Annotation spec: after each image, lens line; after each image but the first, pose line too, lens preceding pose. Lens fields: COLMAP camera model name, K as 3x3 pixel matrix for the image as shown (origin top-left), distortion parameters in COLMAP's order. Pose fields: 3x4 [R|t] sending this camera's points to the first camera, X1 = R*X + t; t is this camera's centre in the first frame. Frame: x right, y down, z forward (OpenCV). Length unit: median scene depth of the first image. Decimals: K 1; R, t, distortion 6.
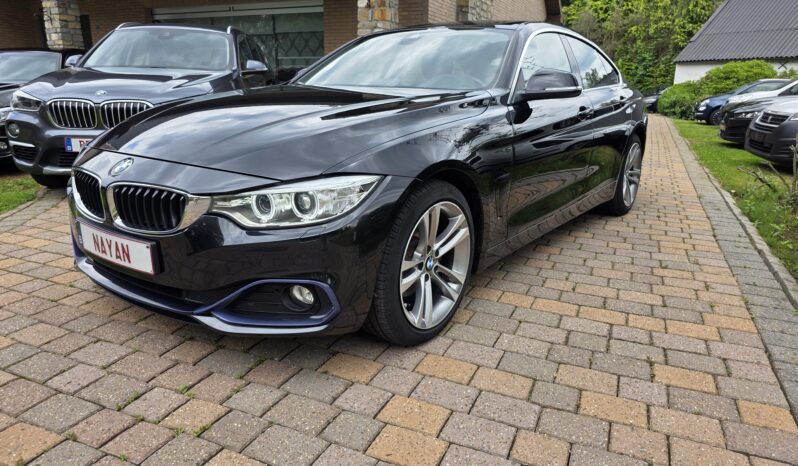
lens RADIAL K [[543.5, 0, 400.0], [0, 543.5, 220.9], [0, 0, 1]] dist [0.059788, -0.059257]
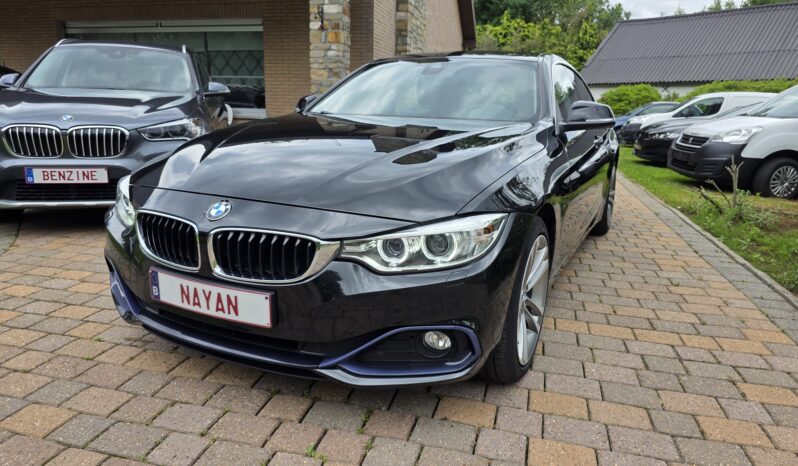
lens RADIAL K [[544.3, 0, 396.6], [0, 544.3, 217.7], [0, 0, 1]] dist [0.061645, -0.064020]
pose [[0.985583, -0.027180, 0.166993, -0.257992], [0.033133, 0.998907, -0.032967, -0.032297], [-0.165915, 0.038025, 0.985407, 0.035769]]
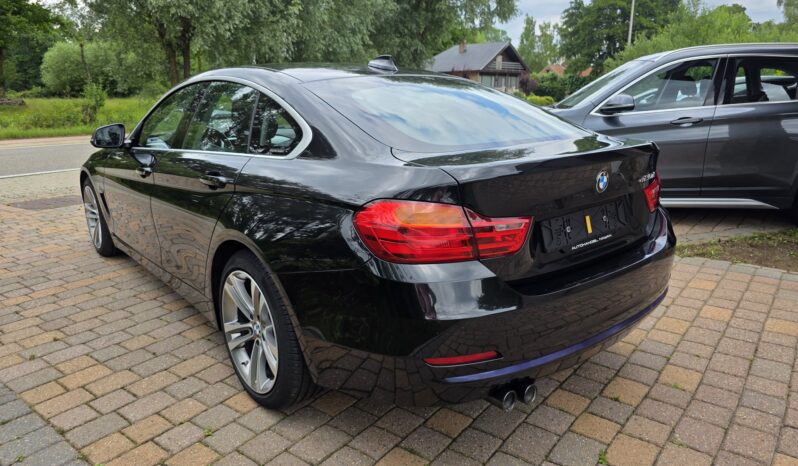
lens RADIAL K [[544.3, 0, 396.6], [0, 544.3, 217.7], [0, 0, 1]] dist [0.061645, -0.064020]
pose [[-0.246209, 0.204918, -0.947307, 1.329939], [-0.230616, 0.936937, 0.262613, -0.547987], [0.941380, 0.283122, -0.183425, 1.860898]]
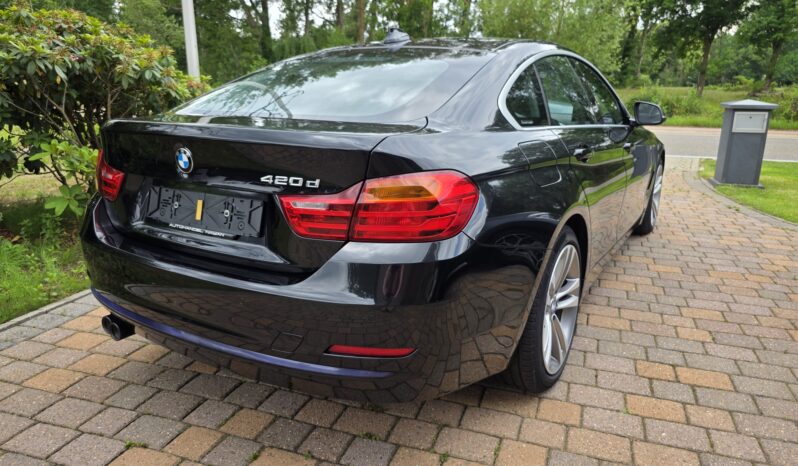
lens RADIAL K [[544.3, 0, 396.6], [0, 544.3, 217.7], [0, 0, 1]] dist [0.061645, -0.064020]
pose [[-0.996311, -0.005720, -0.085625, 0.432953], [-0.044782, 0.885803, 0.461895, -0.696514], [0.073205, 0.464026, -0.882792, 2.529527]]
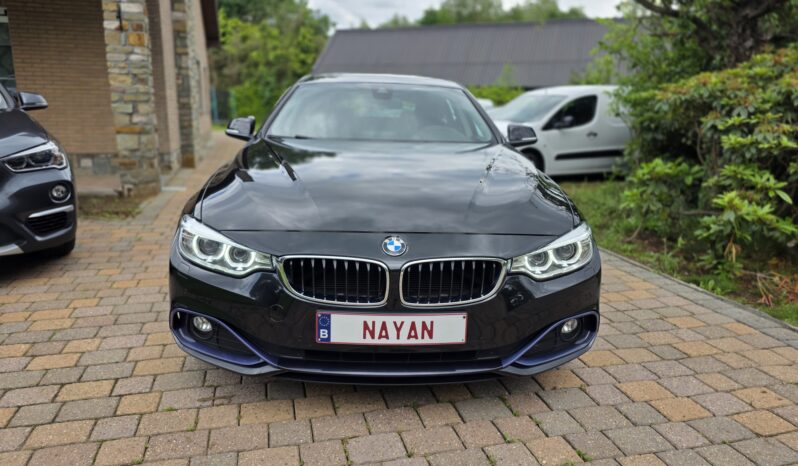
lens RADIAL K [[544.3, 0, 396.6], [0, 544.3, 217.7], [0, 0, 1]] dist [0.061645, -0.064020]
pose [[0.775499, -0.121782, 0.619492, -0.774553], [0.143214, 0.989574, 0.015254, -0.114279], [-0.614891, 0.076890, 0.784855, 0.161217]]
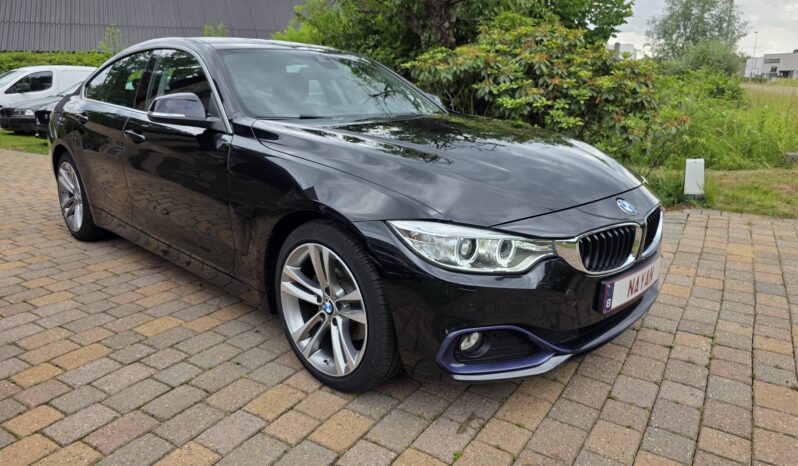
lens RADIAL K [[544.3, 0, 396.6], [0, 544.3, 217.7], [0, 0, 1]] dist [0.061645, -0.064020]
pose [[0.138644, -0.250236, 0.958206, -1.117875], [0.239928, 0.947214, 0.212650, -0.288989], [-0.960839, 0.200418, 0.191365, 0.864245]]
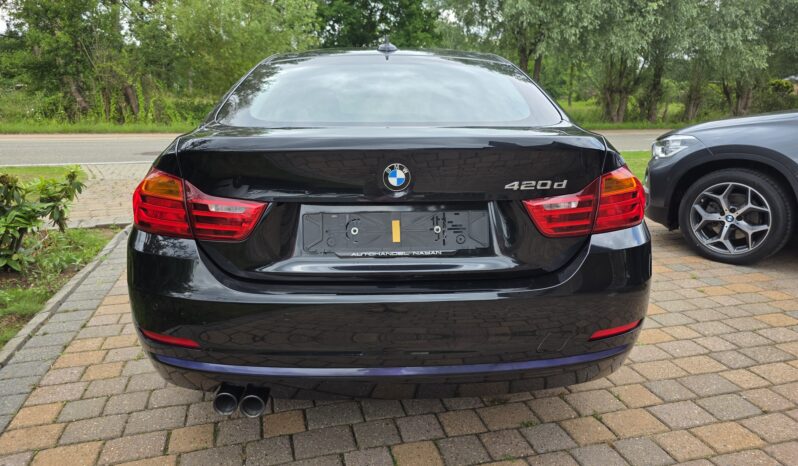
lens RADIAL K [[544.3, 0, 396.6], [0, 544.3, 217.7], [0, 0, 1]] dist [0.061645, -0.064020]
pose [[-0.779545, 0.115789, -0.615550, 0.936711], [-0.167214, 0.908622, 0.382681, -0.633392], [0.603613, 0.401246, -0.688951, 2.340236]]
